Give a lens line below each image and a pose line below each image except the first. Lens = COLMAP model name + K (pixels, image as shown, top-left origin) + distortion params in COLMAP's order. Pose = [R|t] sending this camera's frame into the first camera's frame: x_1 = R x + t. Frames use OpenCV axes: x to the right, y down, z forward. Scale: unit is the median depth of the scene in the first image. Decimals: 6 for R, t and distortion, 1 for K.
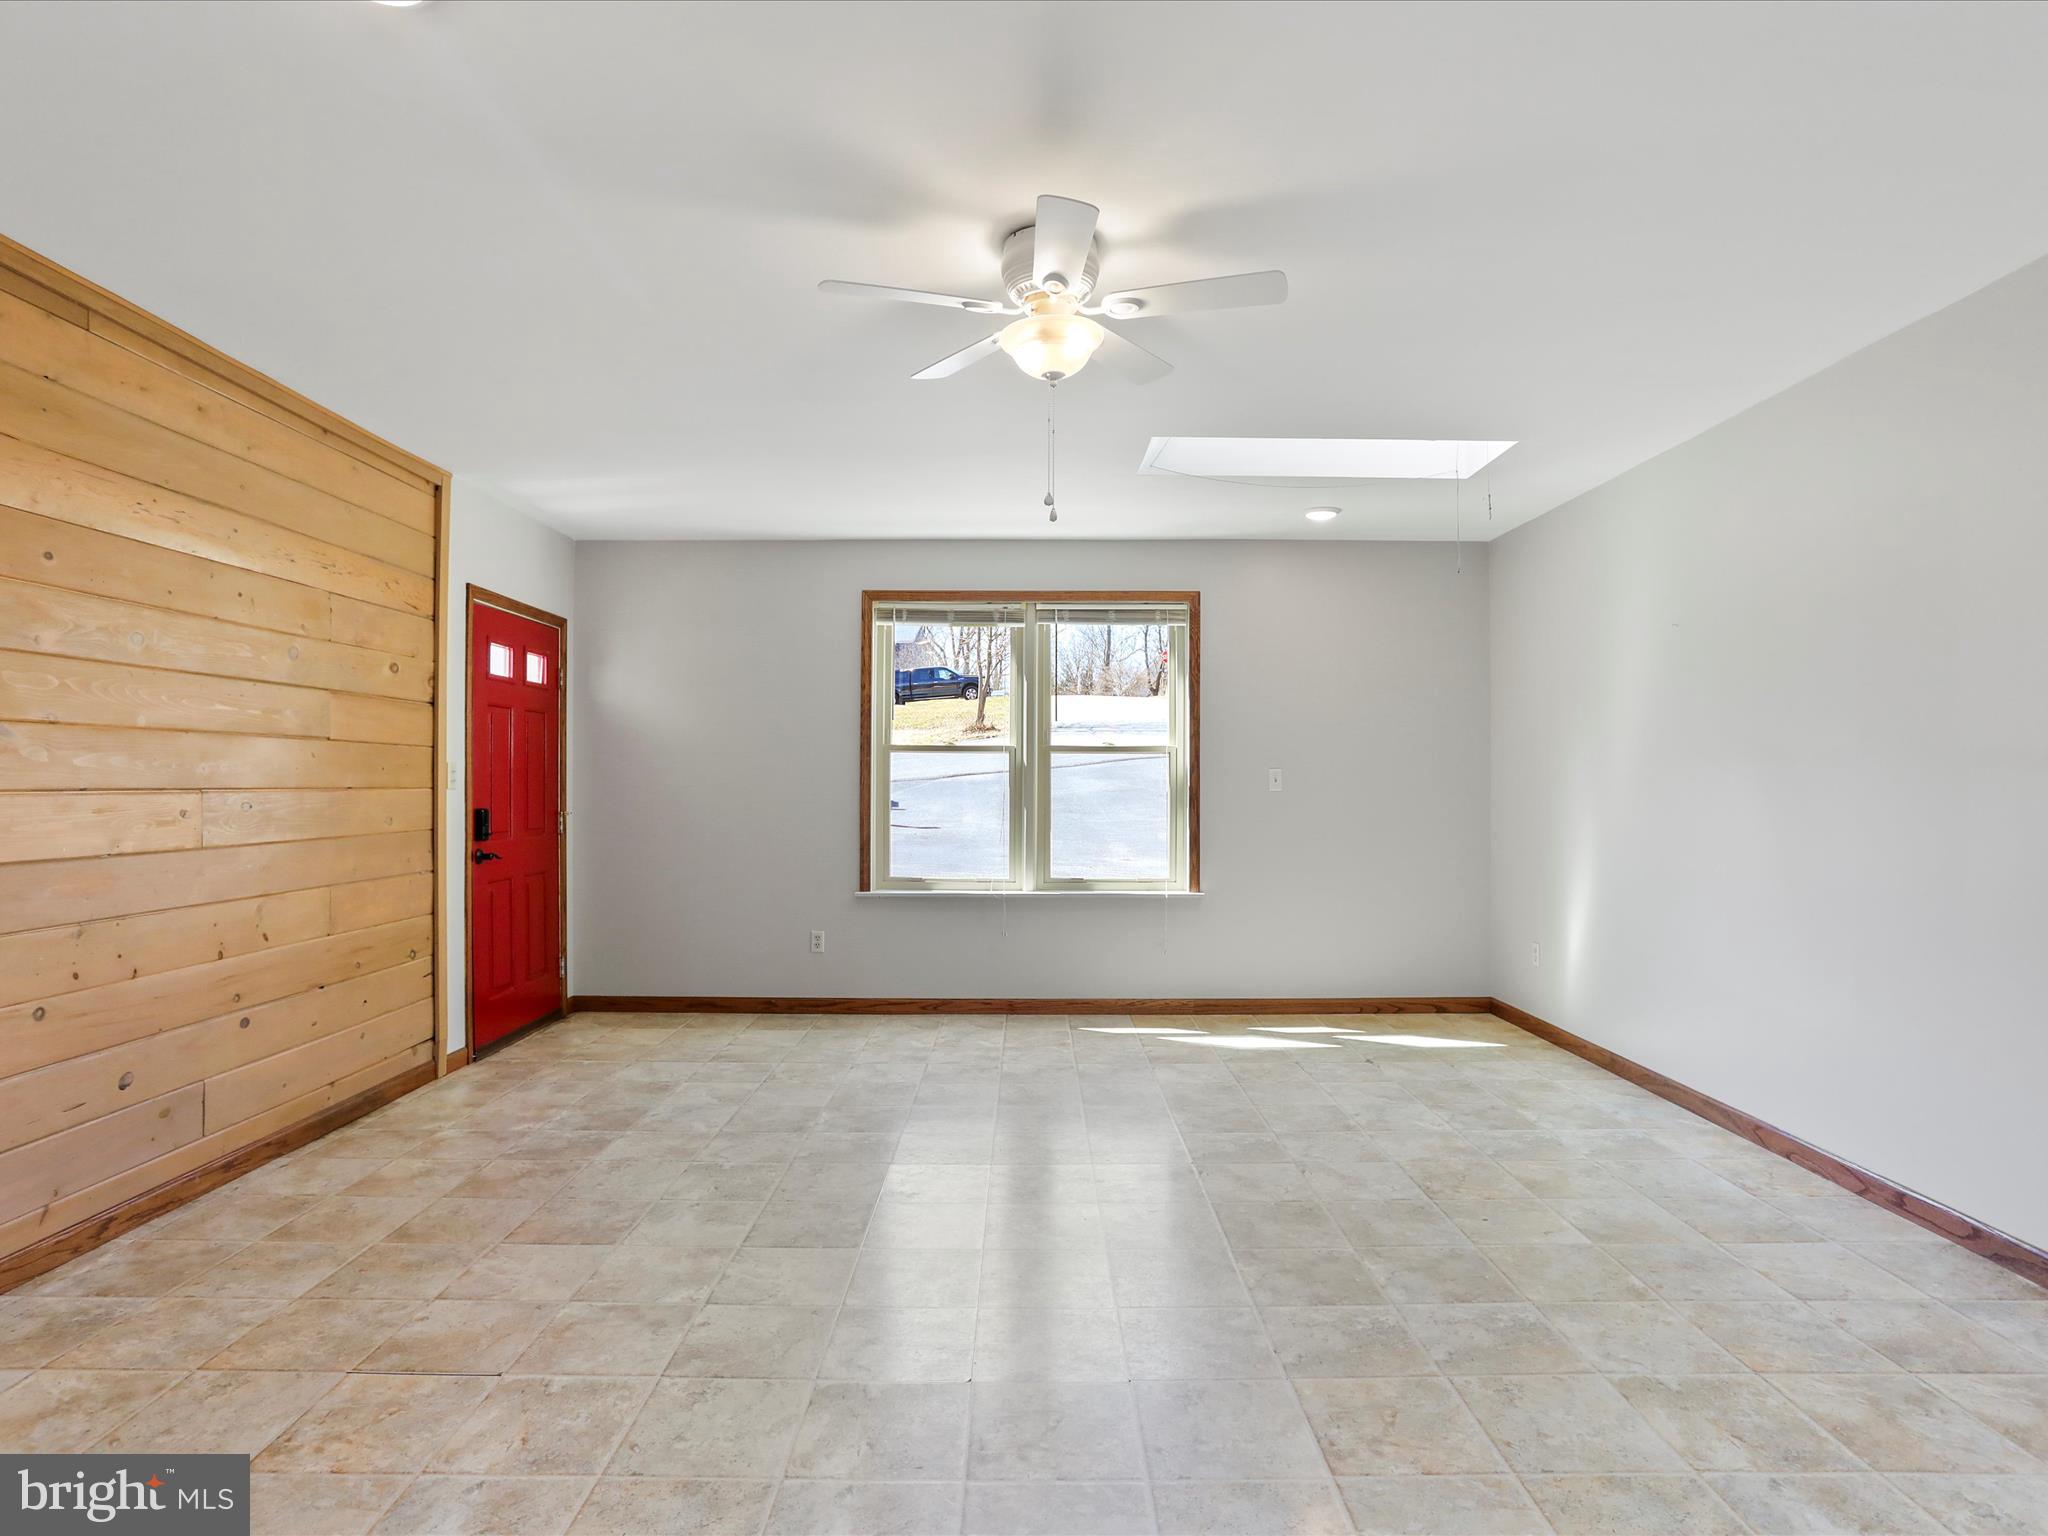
lens RADIAL K [[1128.2, 0, 1025.2], [0, 1128.2, 768.1], [0, 0, 1]] dist [-0.020274, 0.001455]
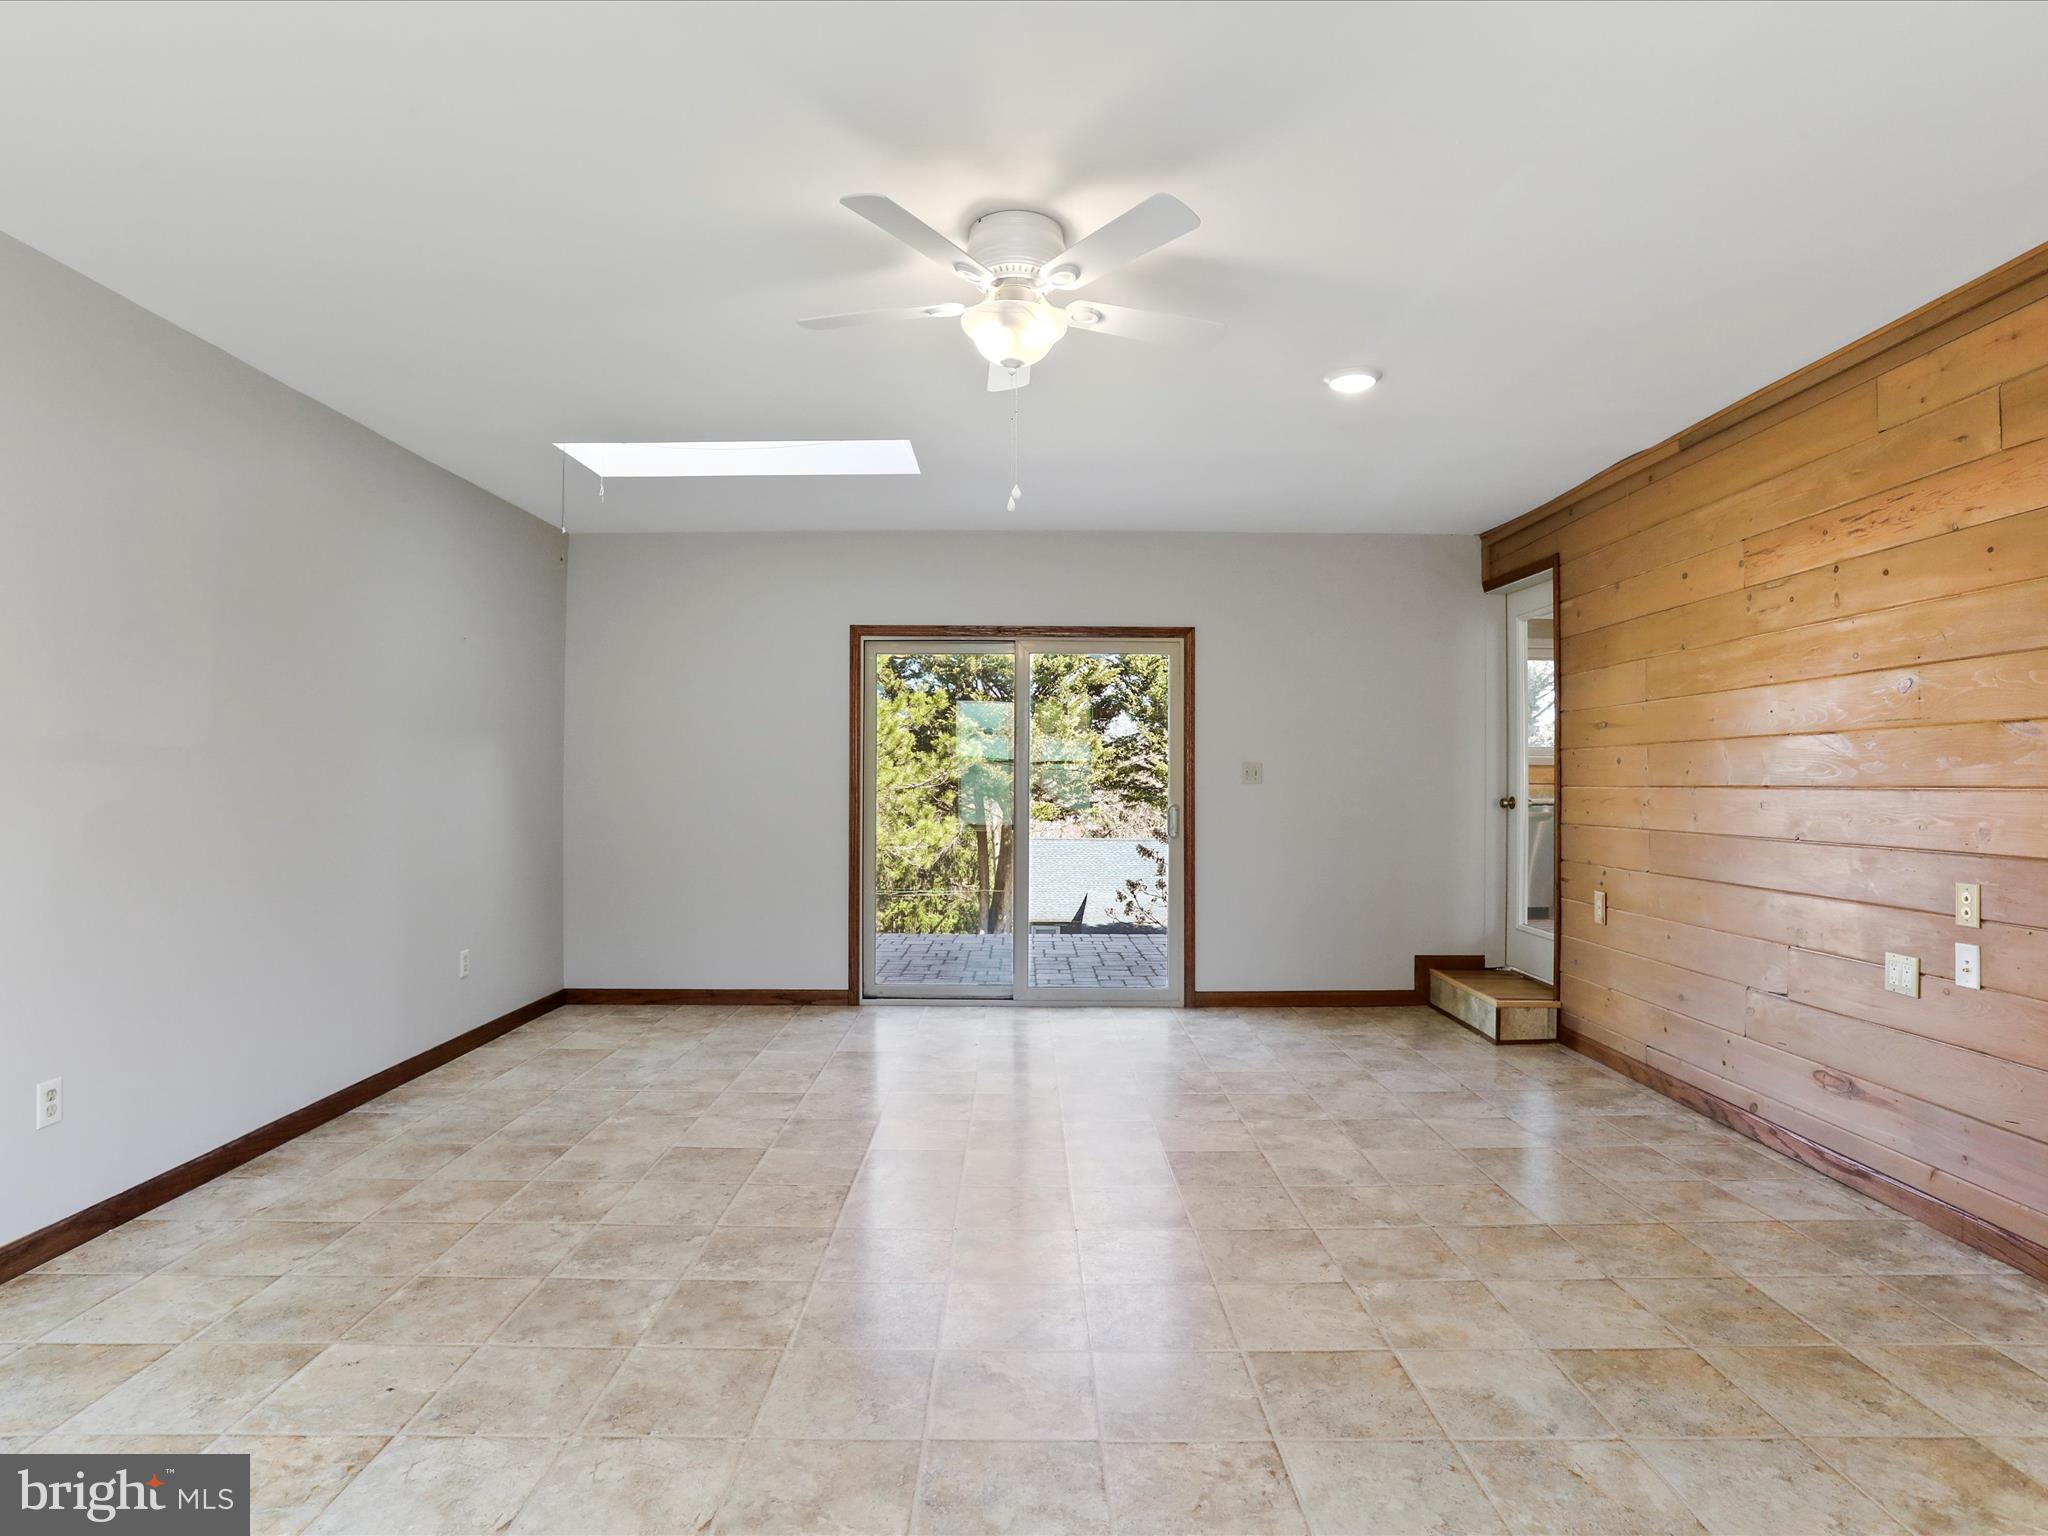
lens RADIAL K [[1128.2, 0, 1021.9], [0, 1128.2, 772.6], [0, 0, 1]] dist [-0.020274, 0.001455]
pose [[-0.999985, -0.003806, -0.003926, 0.019552], [-0.003732, 0.999819, -0.018674, 0.030373], [0.003997, -0.018659, -0.999818, 2.078526]]
